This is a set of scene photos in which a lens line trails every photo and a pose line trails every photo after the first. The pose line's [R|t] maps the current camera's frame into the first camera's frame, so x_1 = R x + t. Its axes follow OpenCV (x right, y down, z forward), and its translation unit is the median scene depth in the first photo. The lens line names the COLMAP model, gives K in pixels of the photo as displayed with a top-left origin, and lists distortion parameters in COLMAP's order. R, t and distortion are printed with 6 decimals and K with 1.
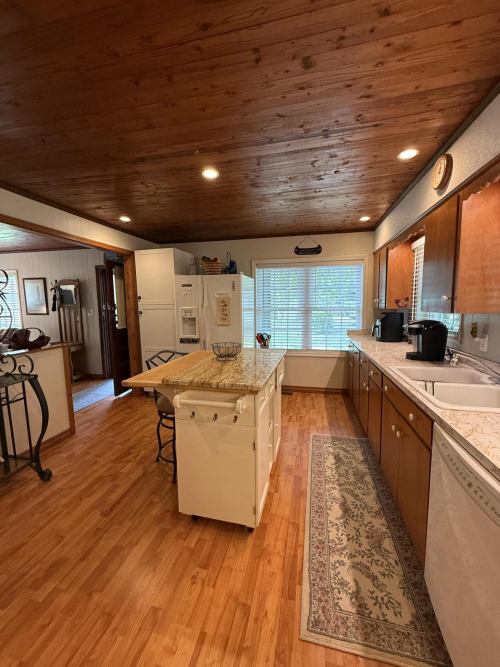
lens RADIAL K [[267.1, 0, 248.8], [0, 267.1, 332.5], [0, 0, 1]] dist [0.001778, 0.000544]
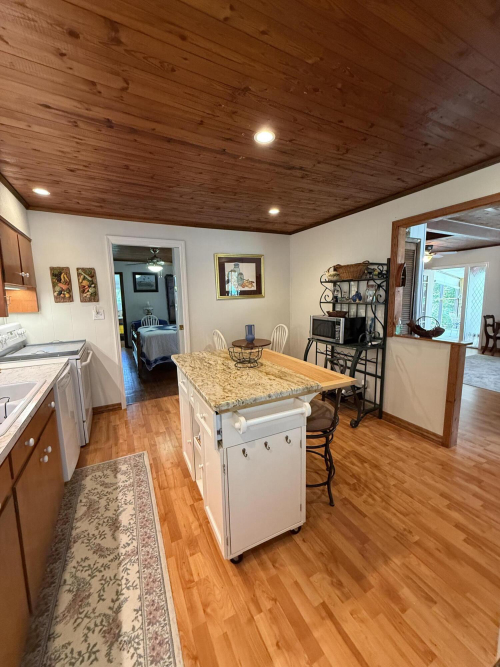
lens RADIAL K [[267.1, 0, 250.2], [0, 267.1, 332.5], [0, 0, 1]] dist [0.001778, 0.000544]
pose [[-0.767140, 0.119346, -0.630280, 0.426378], [-0.037920, 0.972385, 0.230280, -0.197458], [0.640358, 0.200557, -0.741430, 1.565873]]
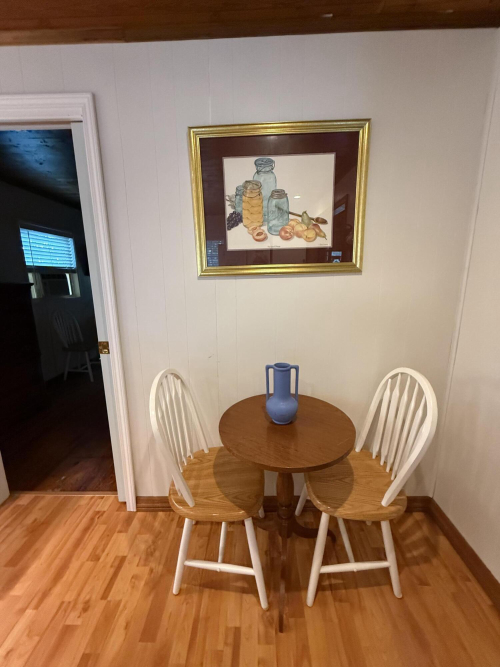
lens RADIAL K [[267.1, 0, 249.8], [0, 267.1, 330.6], [0, 0, 1]] dist [0.001778, 0.000544]
pose [[-0.981546, 0.058537, -0.182049, -0.331736], [-0.000045, 0.951925, 0.306332, -0.091759], [0.191229, 0.300687, -0.934355, 0.885278]]
